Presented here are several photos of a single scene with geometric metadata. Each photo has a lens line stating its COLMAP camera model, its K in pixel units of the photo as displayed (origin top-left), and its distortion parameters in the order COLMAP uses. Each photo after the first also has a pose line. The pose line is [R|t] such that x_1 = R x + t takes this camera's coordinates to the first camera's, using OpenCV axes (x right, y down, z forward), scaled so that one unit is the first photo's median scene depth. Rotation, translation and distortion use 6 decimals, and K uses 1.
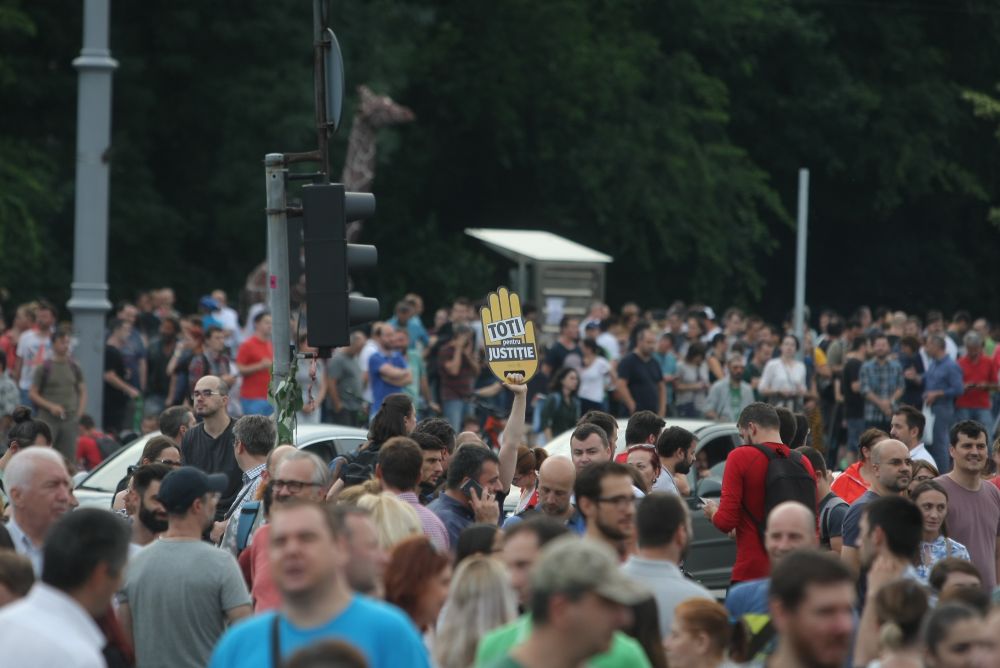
lens RADIAL K [[7191.3, 0, 500.0], [0, 7191.3, 334.0], [0, 0, 1]] dist [0.833221, 60.565068]
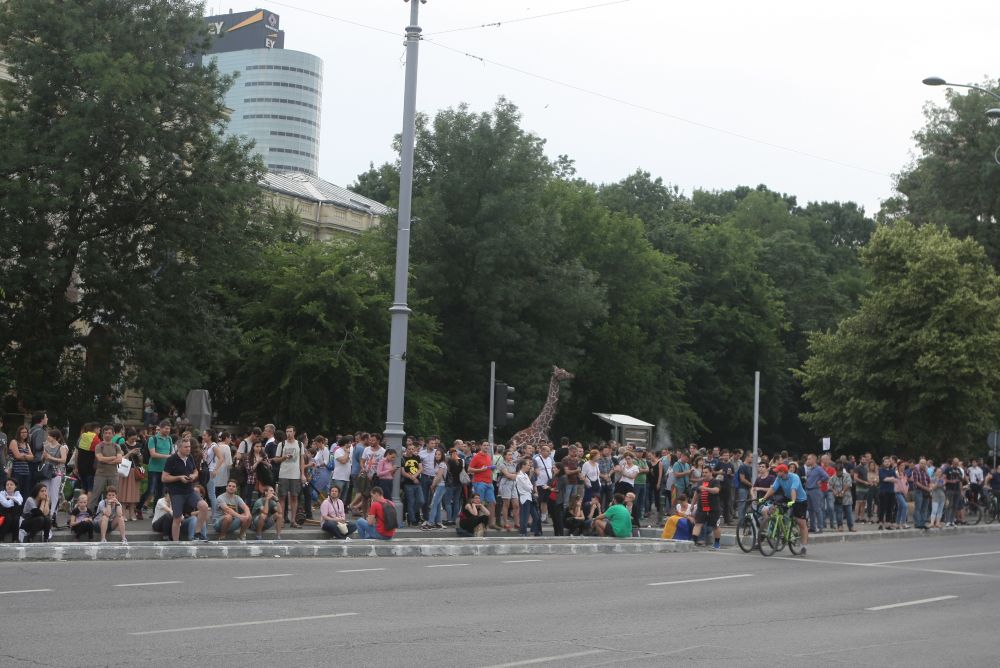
lens RADIAL K [[1545.9, 0, 500.0], [0, 1545.9, 334.0], [0, 0, 1]] dist [-0.012718, 0.000221]
pose [[0.997514, 0.003558, -0.070375, 0.000471], [-0.009929, 0.995857, -0.090387, 0.004303], [0.069762, 0.090861, 0.993417, 0.367880]]
